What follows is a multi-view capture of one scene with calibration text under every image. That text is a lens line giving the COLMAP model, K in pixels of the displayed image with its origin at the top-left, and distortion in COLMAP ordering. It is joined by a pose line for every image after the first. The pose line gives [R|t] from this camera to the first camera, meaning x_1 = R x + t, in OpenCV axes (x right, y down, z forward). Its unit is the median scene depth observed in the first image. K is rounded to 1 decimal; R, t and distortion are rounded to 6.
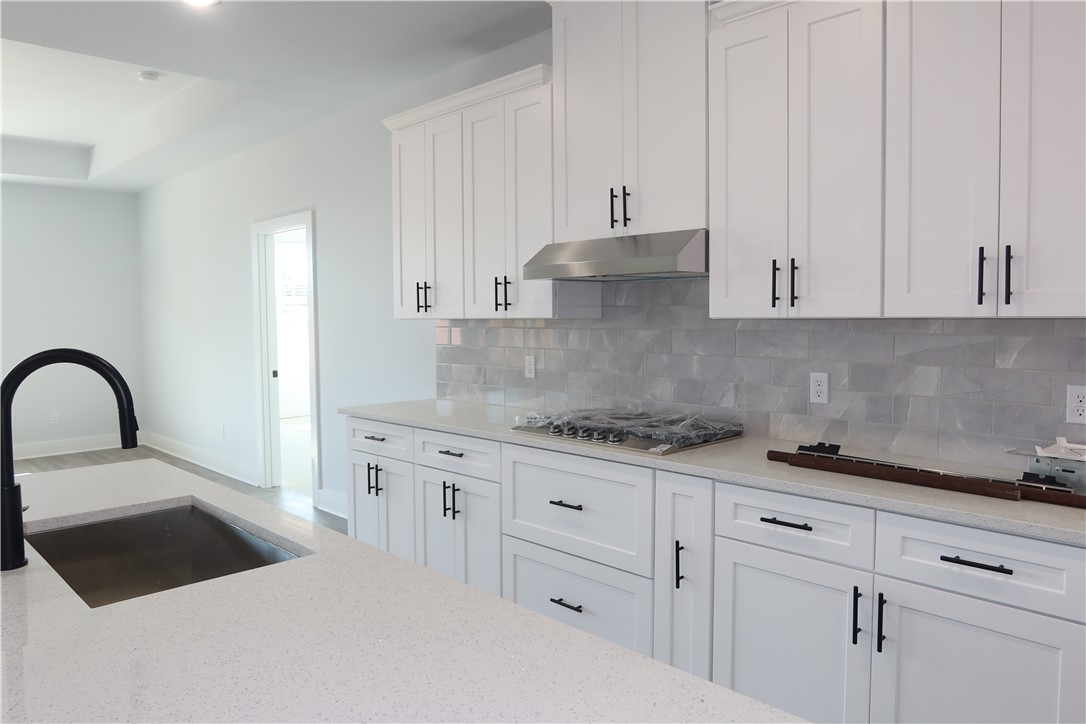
lens RADIAL K [[755.7, 0, 540.6], [0, 755.7, 345.1], [0, 0, 1]] dist [-0.003420, 0.000140]
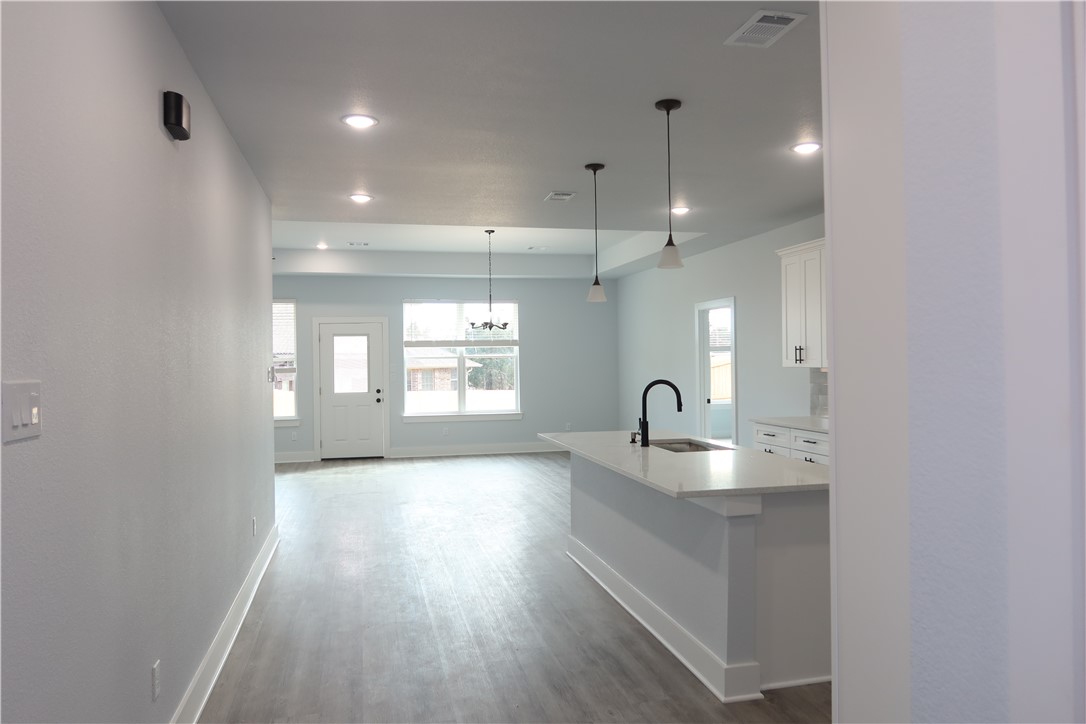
lens RADIAL K [[755.7, 0, 540.6], [0, 755.7, 345.1], [0, 0, 1]] dist [-0.003420, 0.000140]
pose [[0.858137, -0.005991, -0.513386, 0.220404], [-0.021552, 0.998630, -0.047679, 0.009058], [0.512968, 0.051980, 0.856832, -0.764541]]
